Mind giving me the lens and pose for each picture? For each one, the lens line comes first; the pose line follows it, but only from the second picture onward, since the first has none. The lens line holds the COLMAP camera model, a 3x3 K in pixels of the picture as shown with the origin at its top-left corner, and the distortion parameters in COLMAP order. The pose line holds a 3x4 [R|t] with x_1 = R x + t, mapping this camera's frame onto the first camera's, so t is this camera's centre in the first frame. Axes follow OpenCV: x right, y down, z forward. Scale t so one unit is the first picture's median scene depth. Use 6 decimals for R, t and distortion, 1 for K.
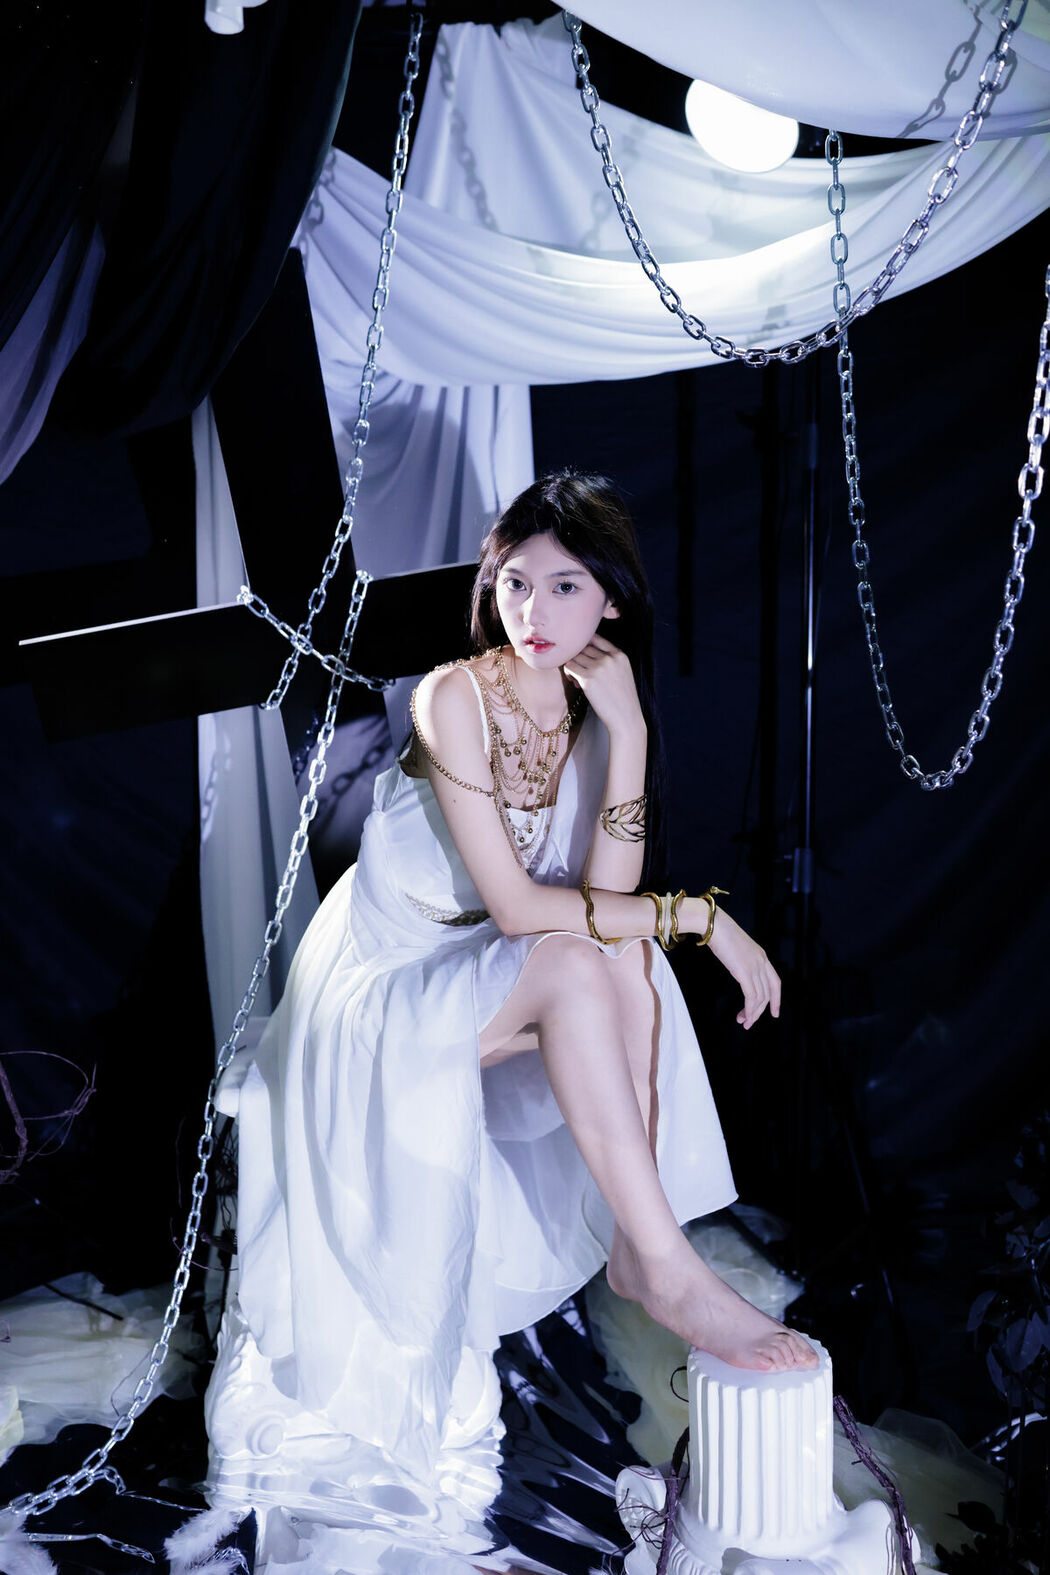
lens RADIAL K [[1493.9, 0, 531.1], [0, 1493.9, 791.6], [0, 0, 1]] dist [-0.001332, -0.008449]
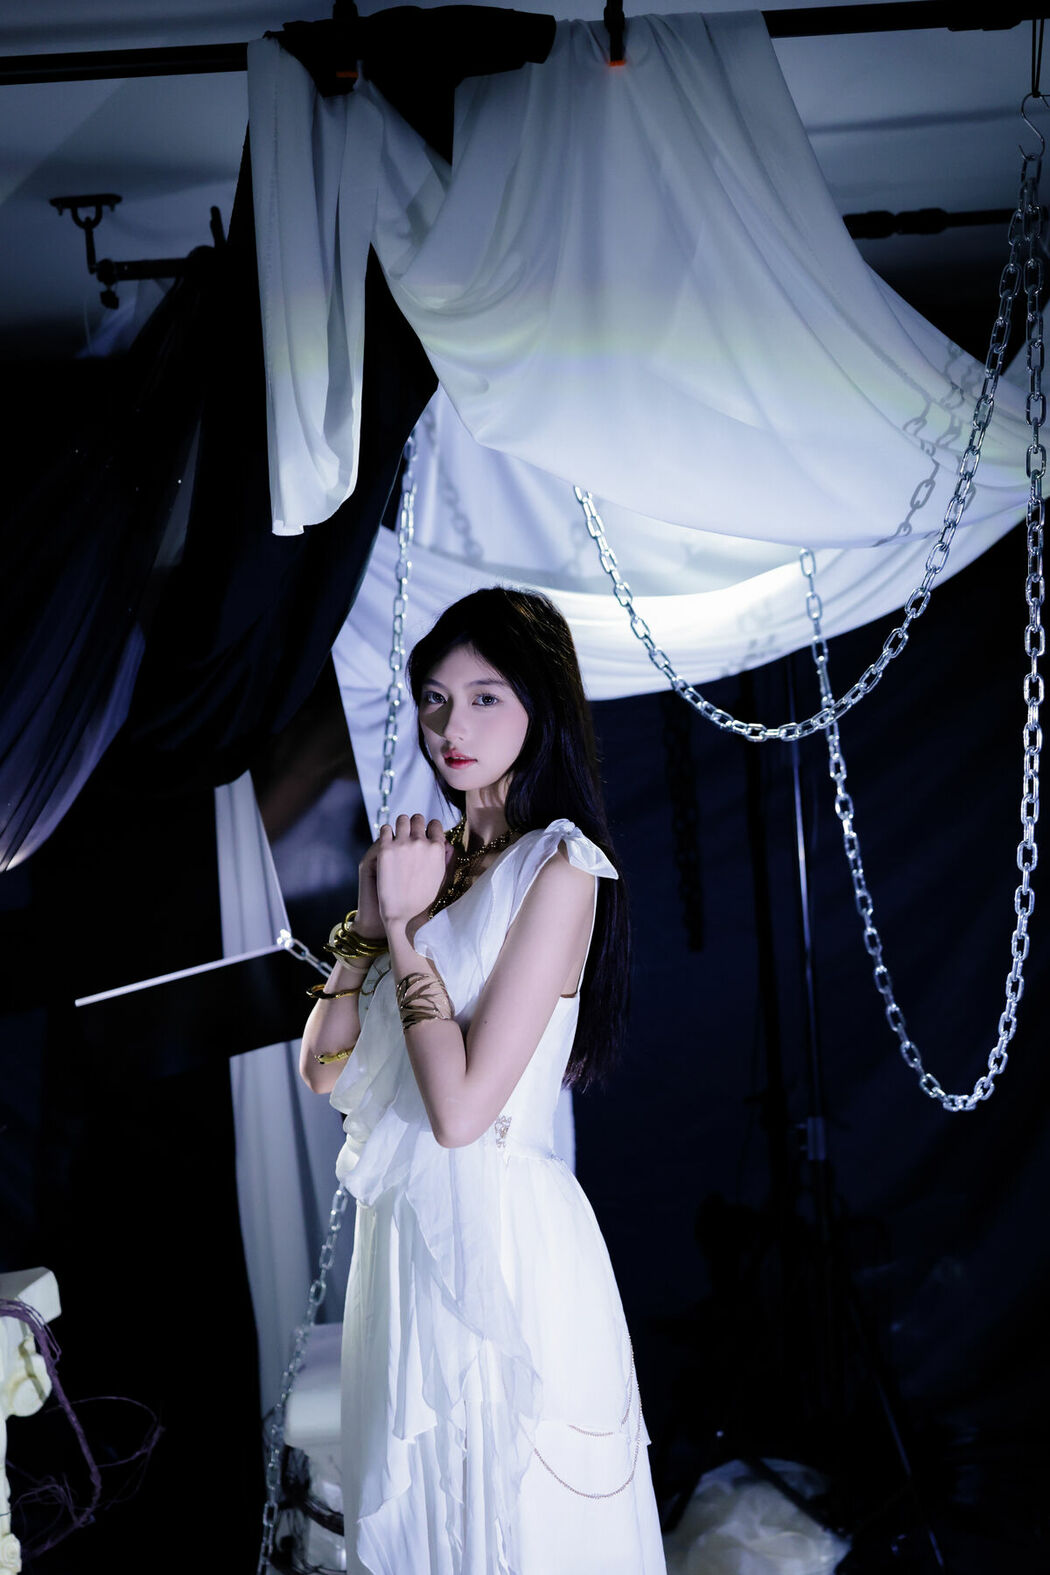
lens RADIAL K [[1500.9, 0, 525.0], [0, 1500.9, 787.5], [0, 0, 1]] dist [0.013536, -0.006280]
pose [[0.996981, -0.068385, 0.036769, -0.051485], [0.071491, 0.993269, -0.091138, -0.126919], [-0.030289, 0.093491, 0.995159, -0.083913]]
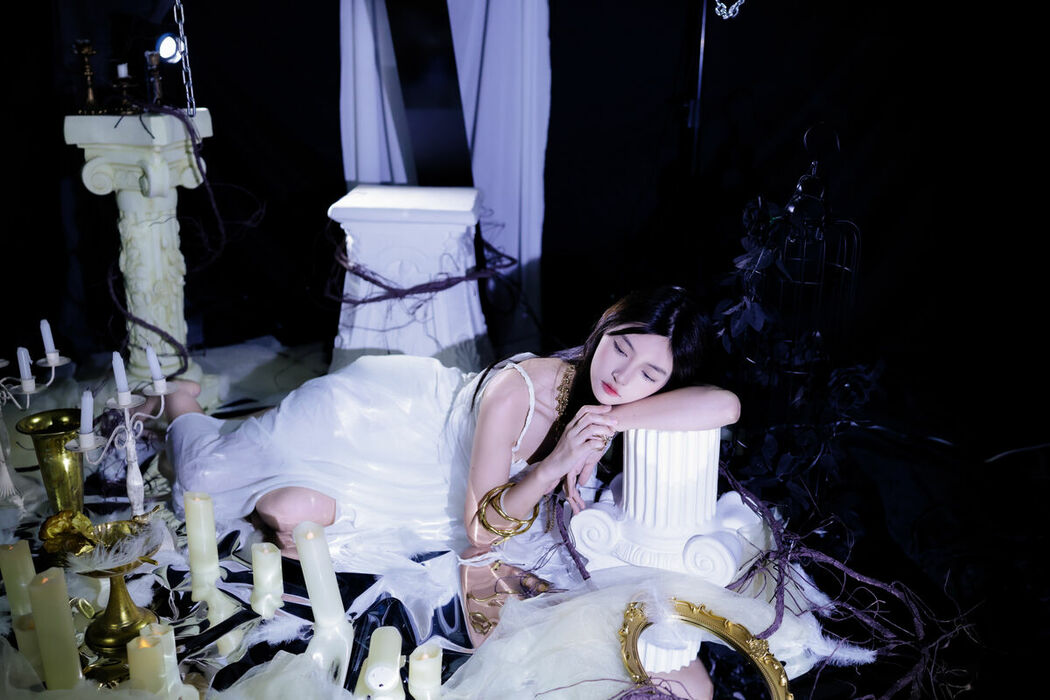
lens RADIAL K [[995.9, 0, 525.0], [0, 995.9, 350.0], [0, 0, 1]] dist [-0.001332, -0.008449]
pose [[0.992975, 0.062873, -0.100234, 0.141406], [-0.044409, 0.983242, 0.176815, 0.142728], [0.109671, -0.171122, 0.979127, -0.153250]]
